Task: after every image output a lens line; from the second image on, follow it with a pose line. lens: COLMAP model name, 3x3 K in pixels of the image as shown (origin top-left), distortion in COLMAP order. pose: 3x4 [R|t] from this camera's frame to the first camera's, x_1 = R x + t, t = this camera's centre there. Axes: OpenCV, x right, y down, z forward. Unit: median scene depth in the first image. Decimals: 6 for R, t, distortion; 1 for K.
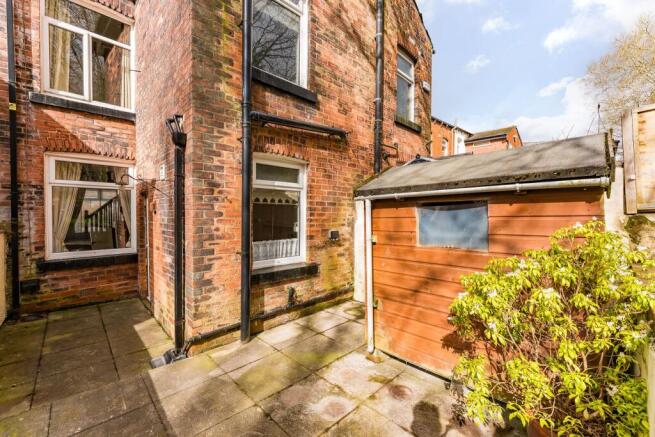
lens RADIAL K [[266.7, 0, 329.2], [0, 266.7, 215.7], [0, 0, 1]] dist [-0.003491, -0.000156]
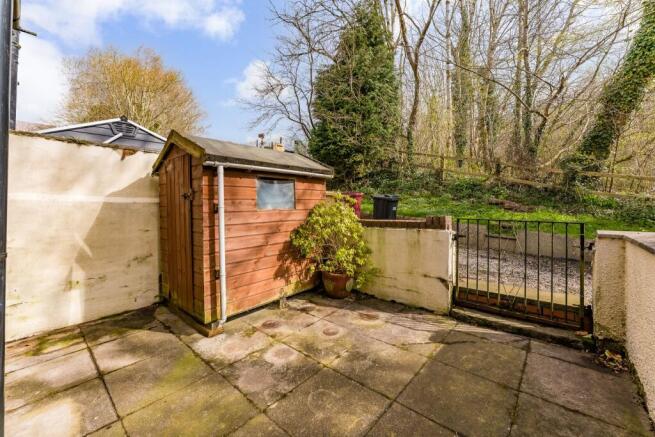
lens RADIAL K [[266.7, 0, 328.8], [0, 266.7, 212.8], [0, 0, 1]] dist [-0.003491, -0.000156]
pose [[-0.088974, -0.015903, 0.995907, -1.013228], [0.007693, 0.999832, 0.016653, 0.115361], [-0.996004, 0.009143, -0.088837, 0.840095]]
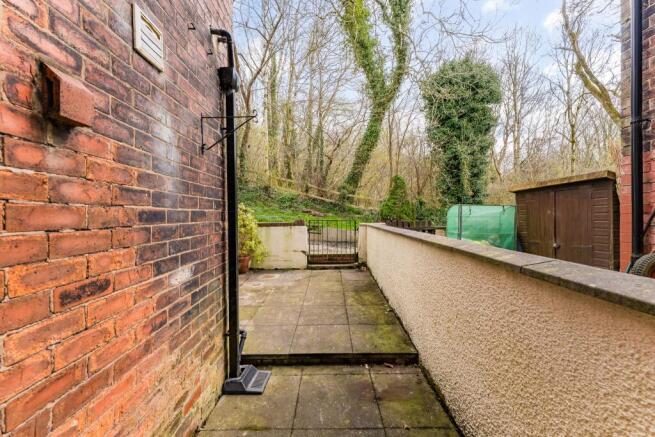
lens RADIAL K [[266.7, 0, 328.1], [0, 266.7, 216.4], [0, 0, 1]] dist [-0.003491, -0.000156]
pose [[-0.715763, -0.002733, 0.698337, -1.781667], [0.006403, 0.999925, 0.010477, 0.103991], [-0.698313, 0.011971, -0.715692, 1.915193]]
